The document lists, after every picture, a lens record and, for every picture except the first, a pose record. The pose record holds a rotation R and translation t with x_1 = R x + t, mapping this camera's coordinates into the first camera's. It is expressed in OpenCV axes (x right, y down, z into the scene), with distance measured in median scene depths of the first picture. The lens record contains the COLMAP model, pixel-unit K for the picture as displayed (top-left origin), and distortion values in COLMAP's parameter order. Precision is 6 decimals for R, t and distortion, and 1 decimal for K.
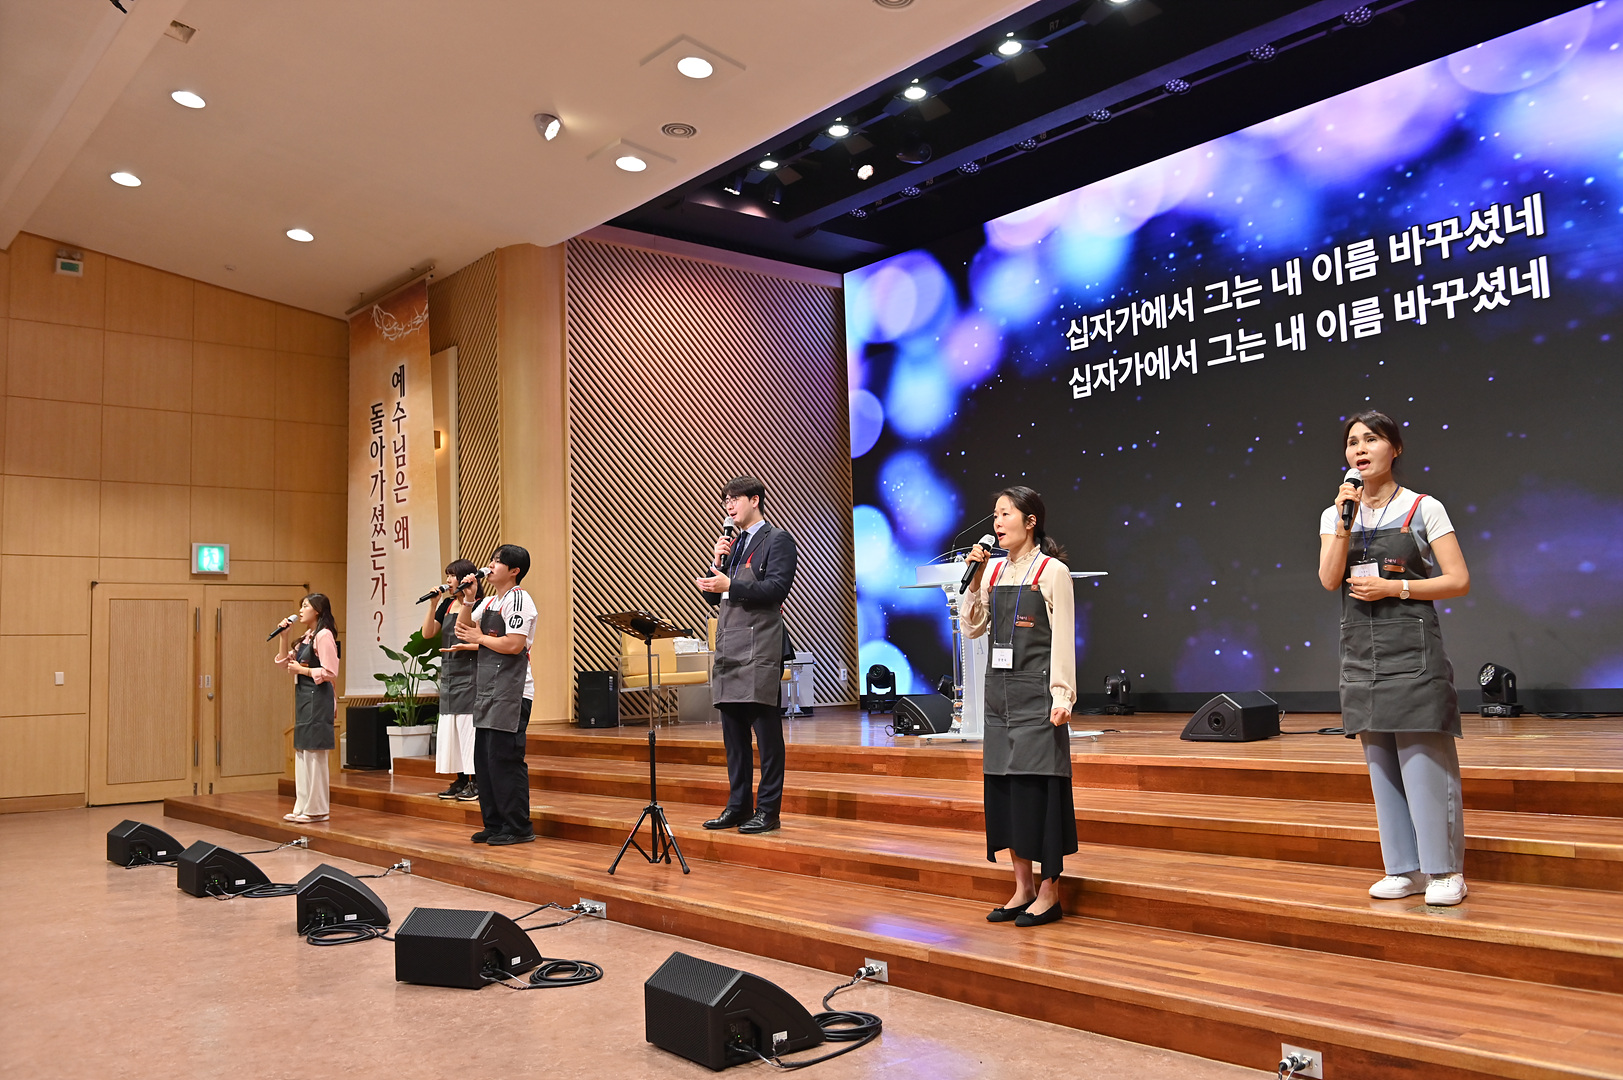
lens RADIAL K [[1357.2, 0, 809.1], [0, 1357.2, 536.6], [0, 0, 1]] dist [-0.009758, 0.004739]
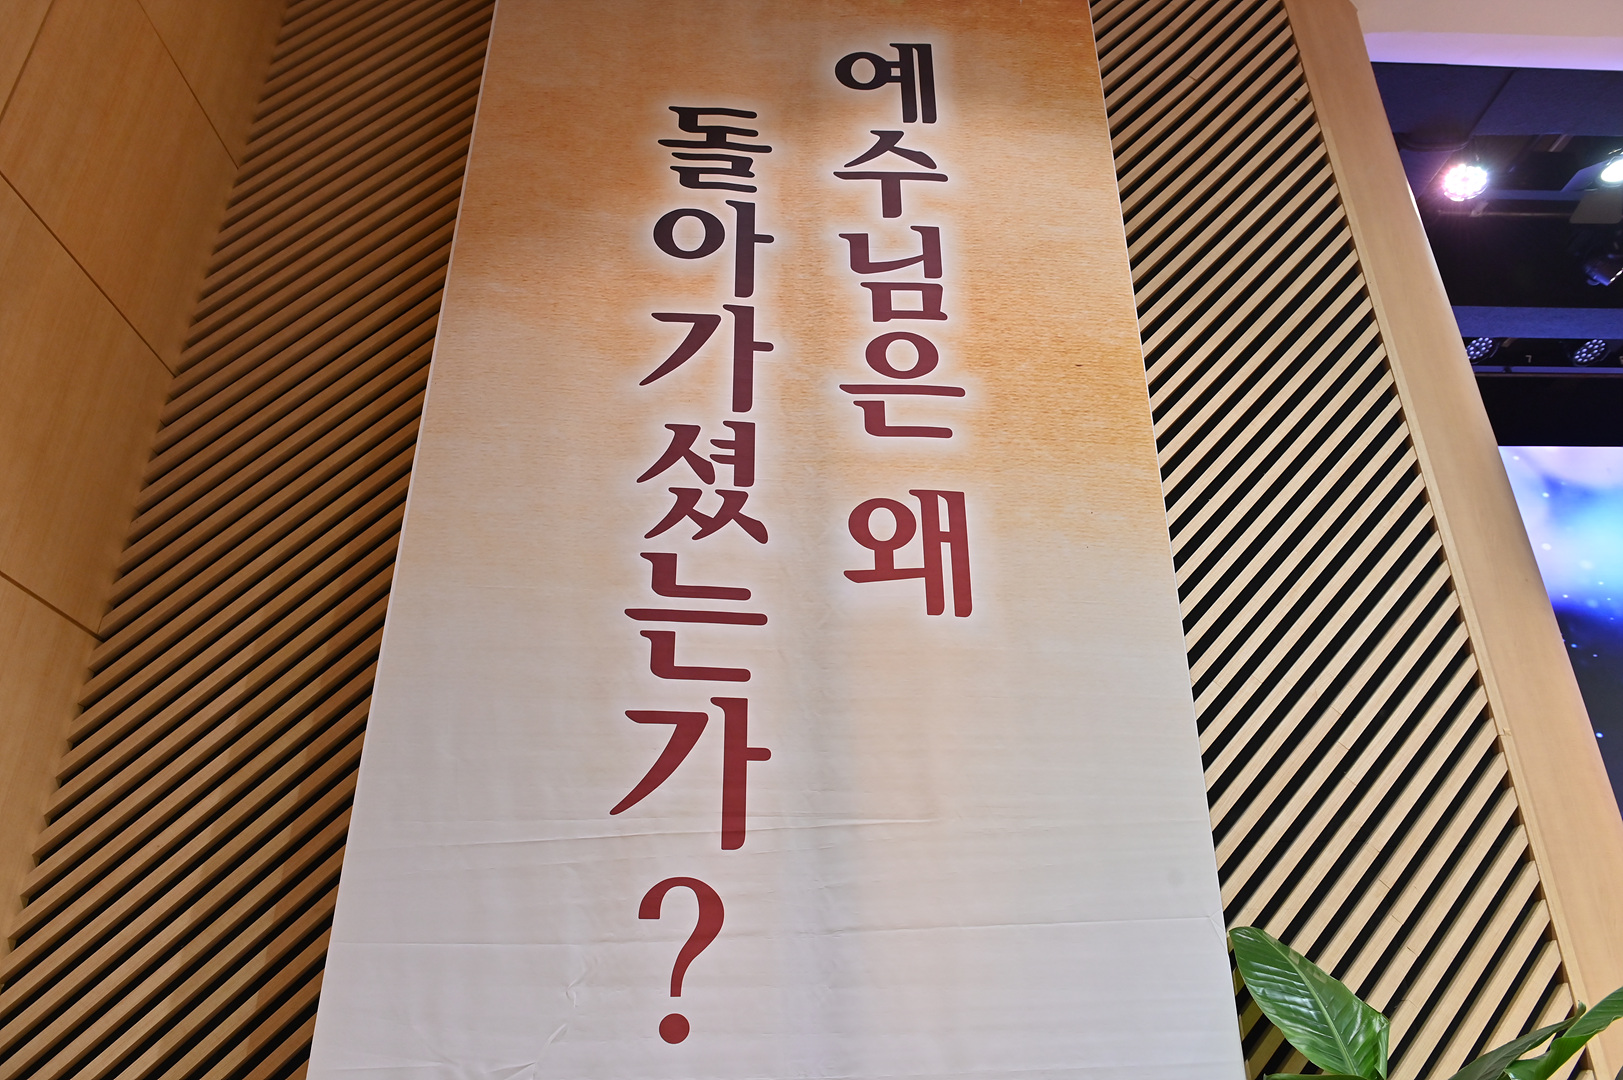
lens RADIAL K [[1120.7, 0, 811.6], [0, 1120.7, 539.5], [0, 0, 1]] dist [-0.002956, -0.000311]
pose [[0.632137, 0.373213, 0.679054, -0.434430], [-0.085583, 0.904628, -0.417521, 0.076552], [-0.770116, 0.205815, 0.603790, 0.875652]]
